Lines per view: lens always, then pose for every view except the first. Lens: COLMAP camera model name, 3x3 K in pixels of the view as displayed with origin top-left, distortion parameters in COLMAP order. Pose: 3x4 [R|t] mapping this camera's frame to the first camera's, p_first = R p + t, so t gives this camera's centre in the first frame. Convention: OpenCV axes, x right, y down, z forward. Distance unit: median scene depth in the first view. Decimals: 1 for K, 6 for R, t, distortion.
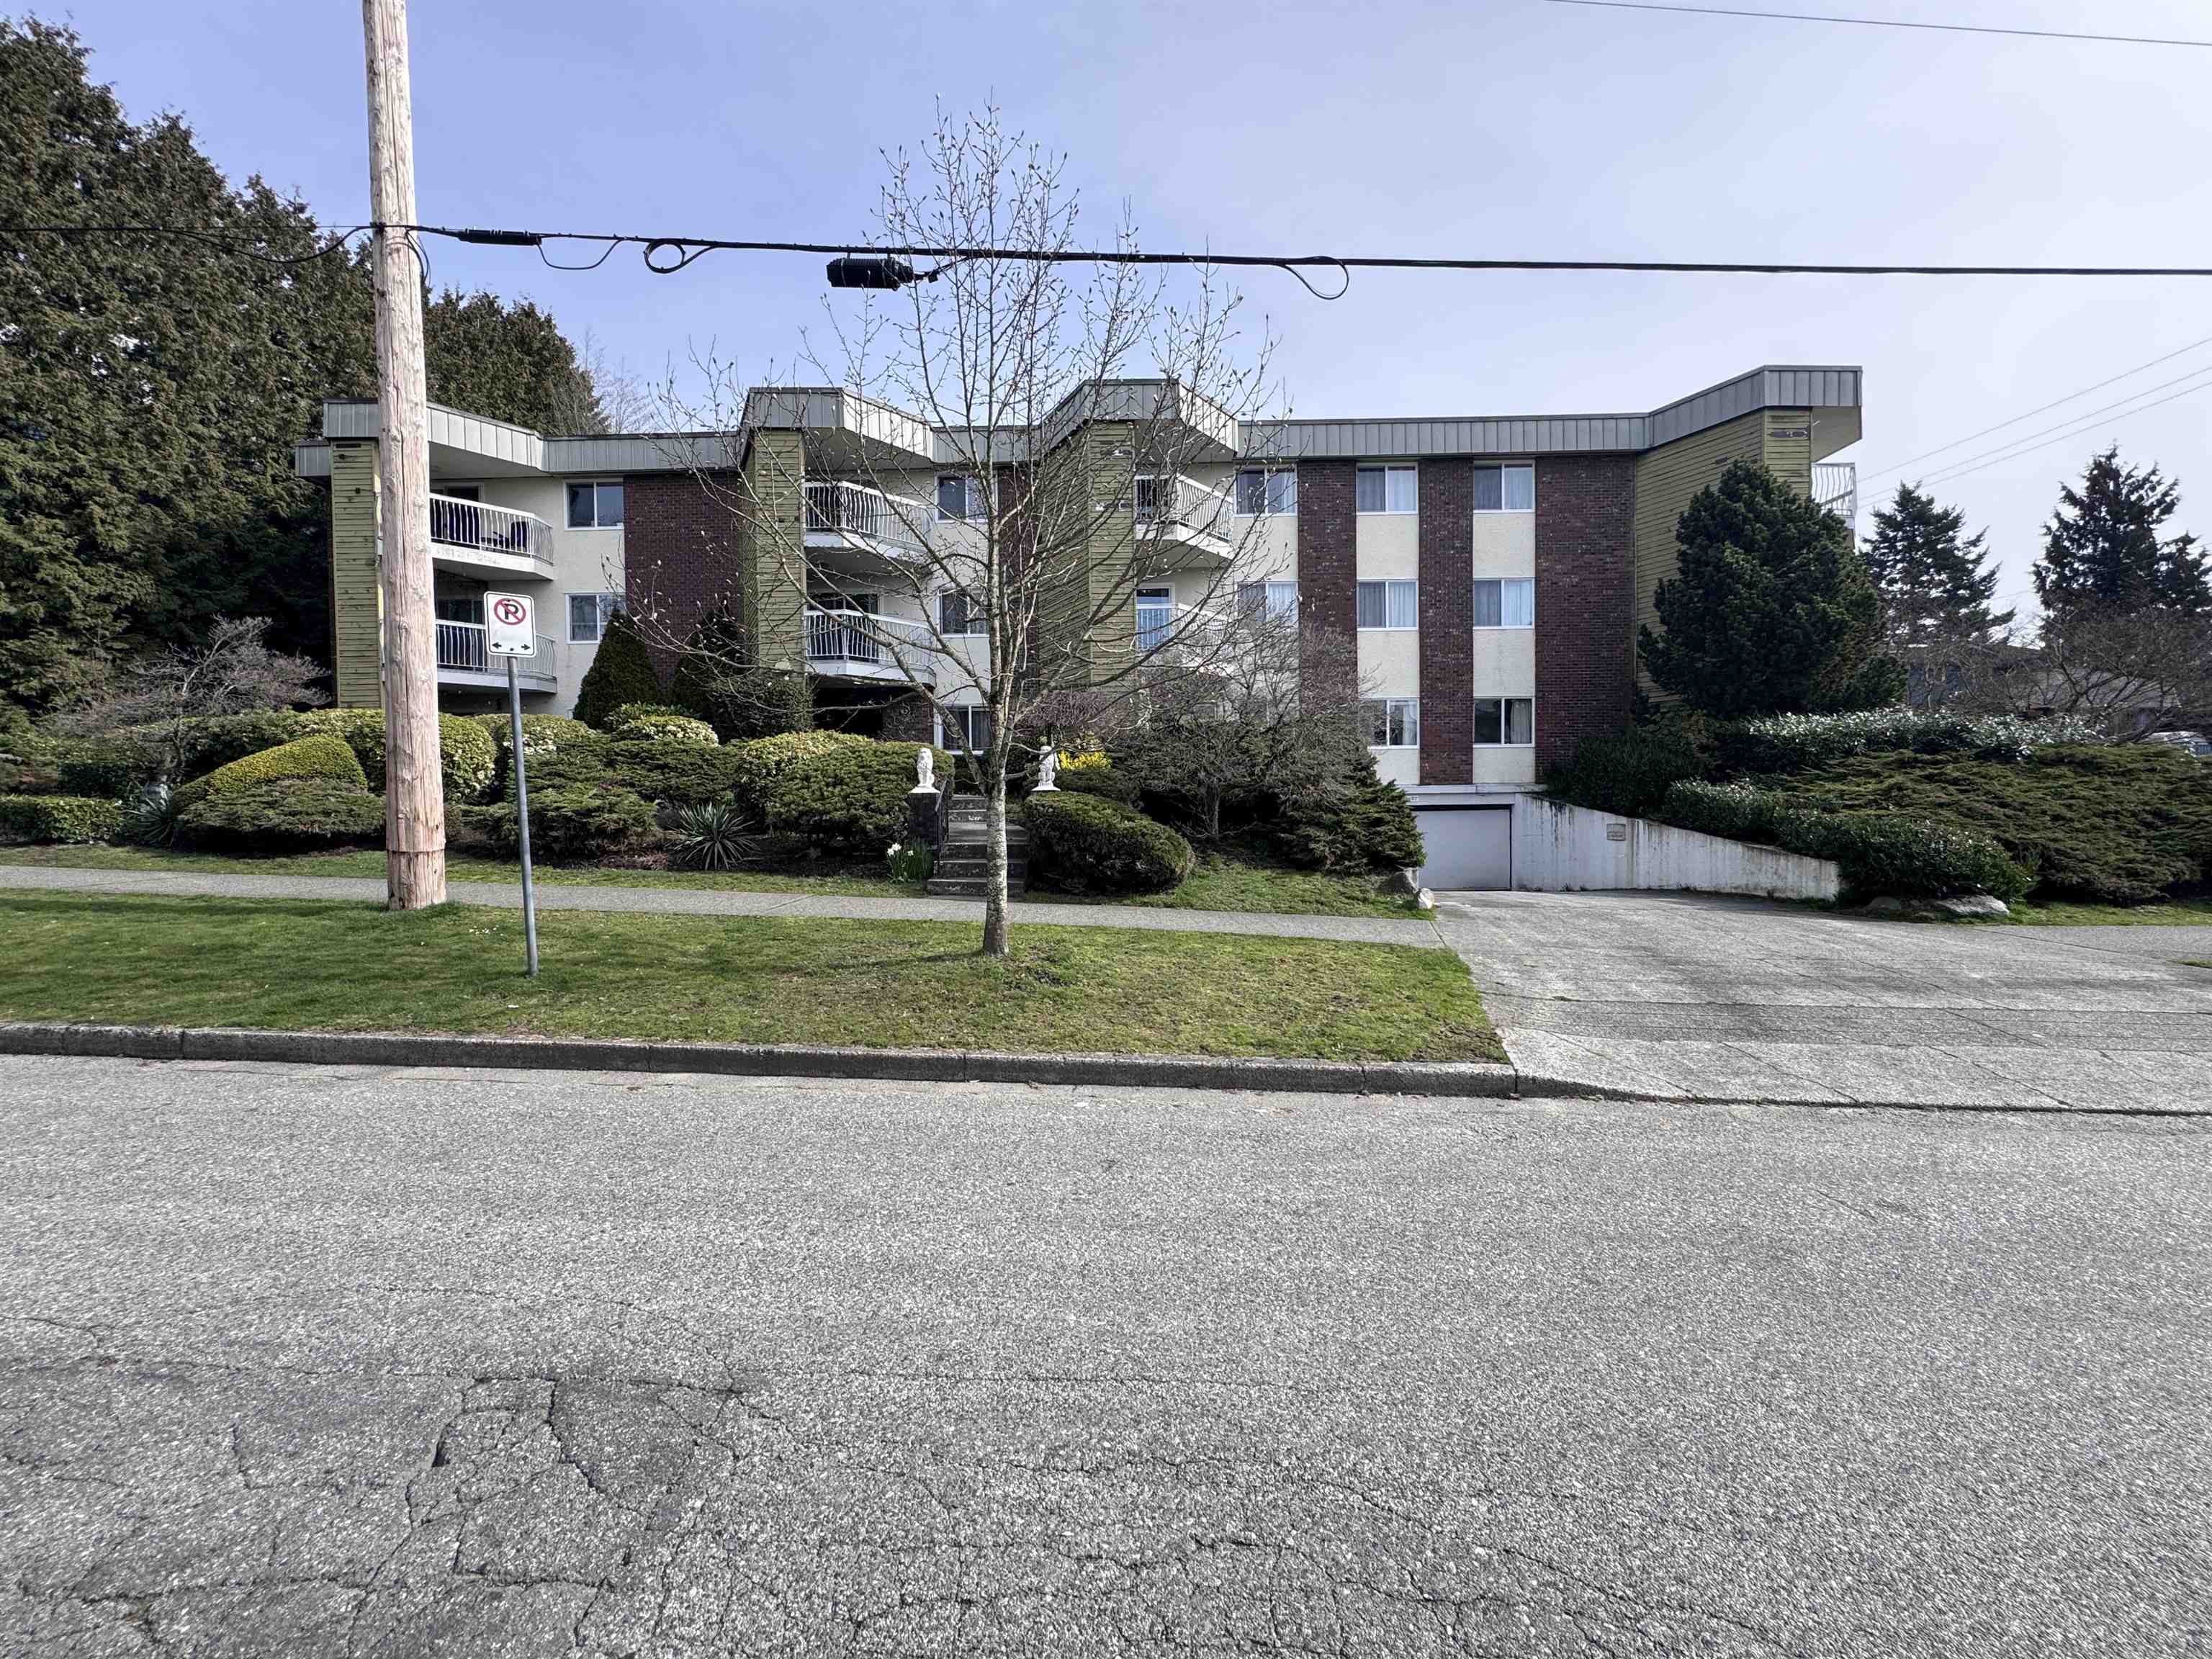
lens RADIAL K [[883.6, 0, 1102.7], [0, 883.6, 828.9], [0, 0, 1]] dist [-0.002837, 0.000973]
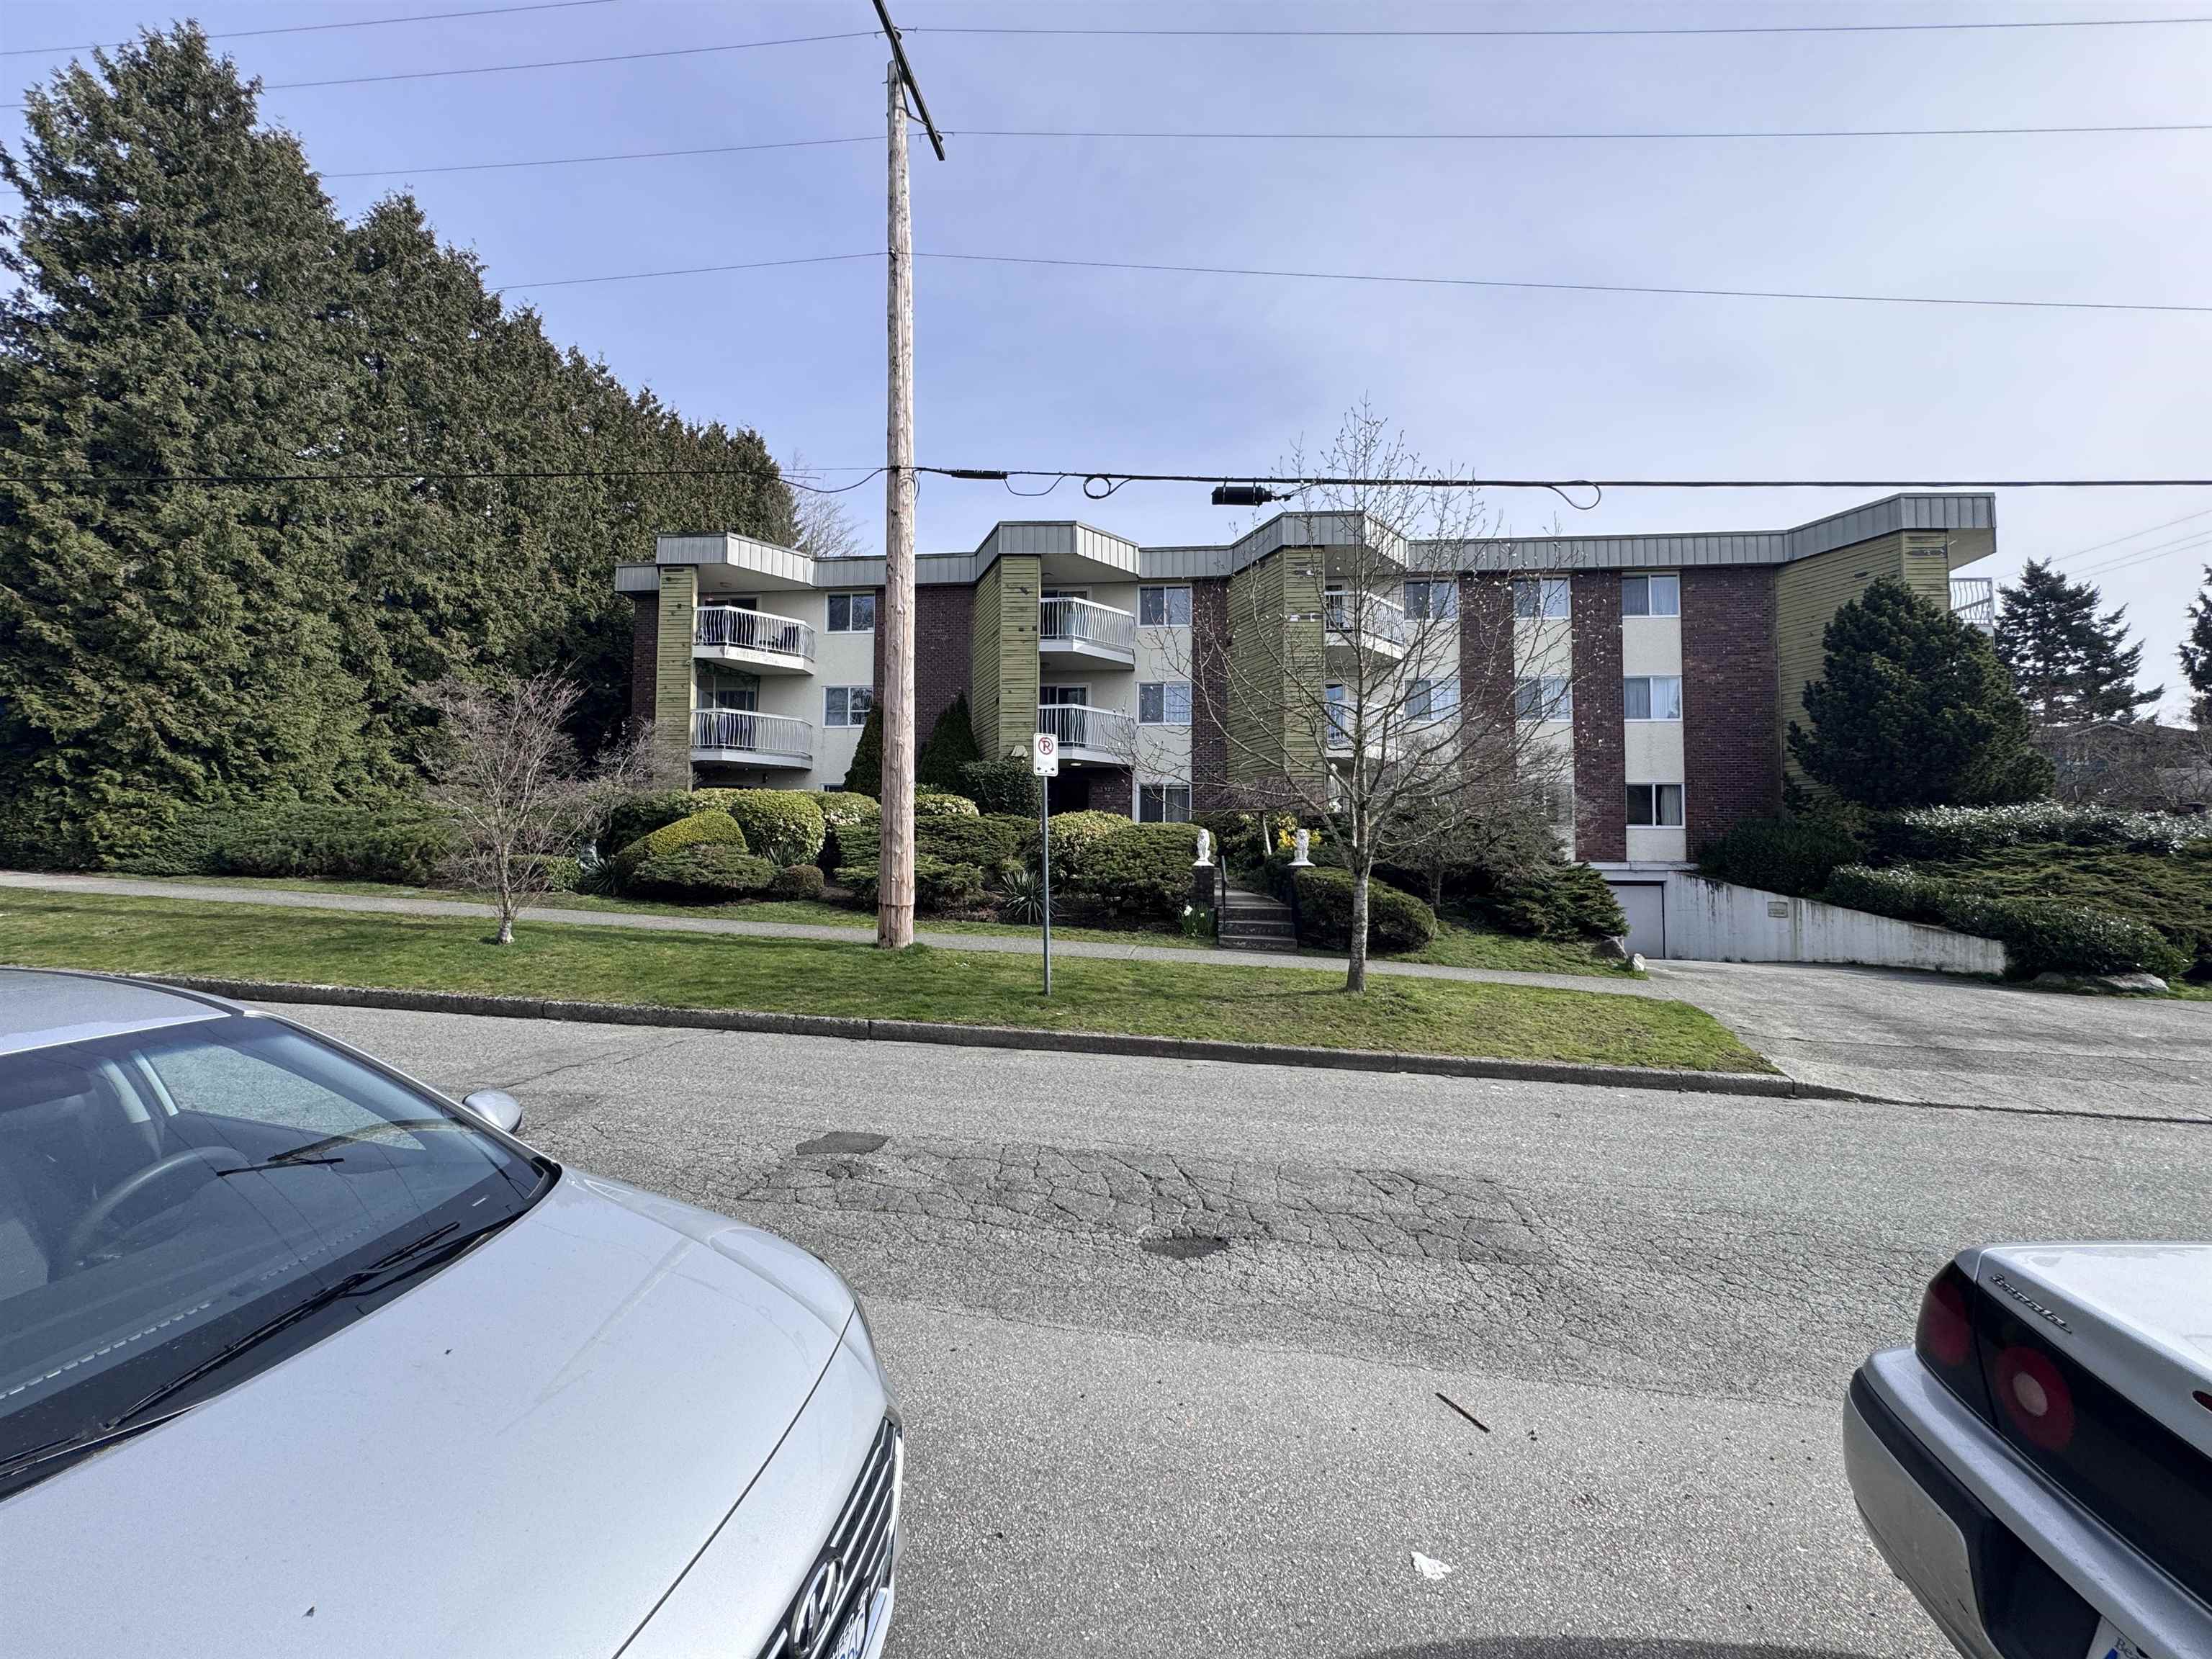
lens RADIAL K [[883.6, 0, 1104.2], [0, 883.6, 825.8], [0, 0, 1]] dist [-0.002837, 0.000973]
pose [[0.996602, 0.016079, -0.080781, -0.240089], [-0.021955, 0.997135, -0.072390, -0.003595], [0.079385, 0.073918, 0.994100, -0.242740]]
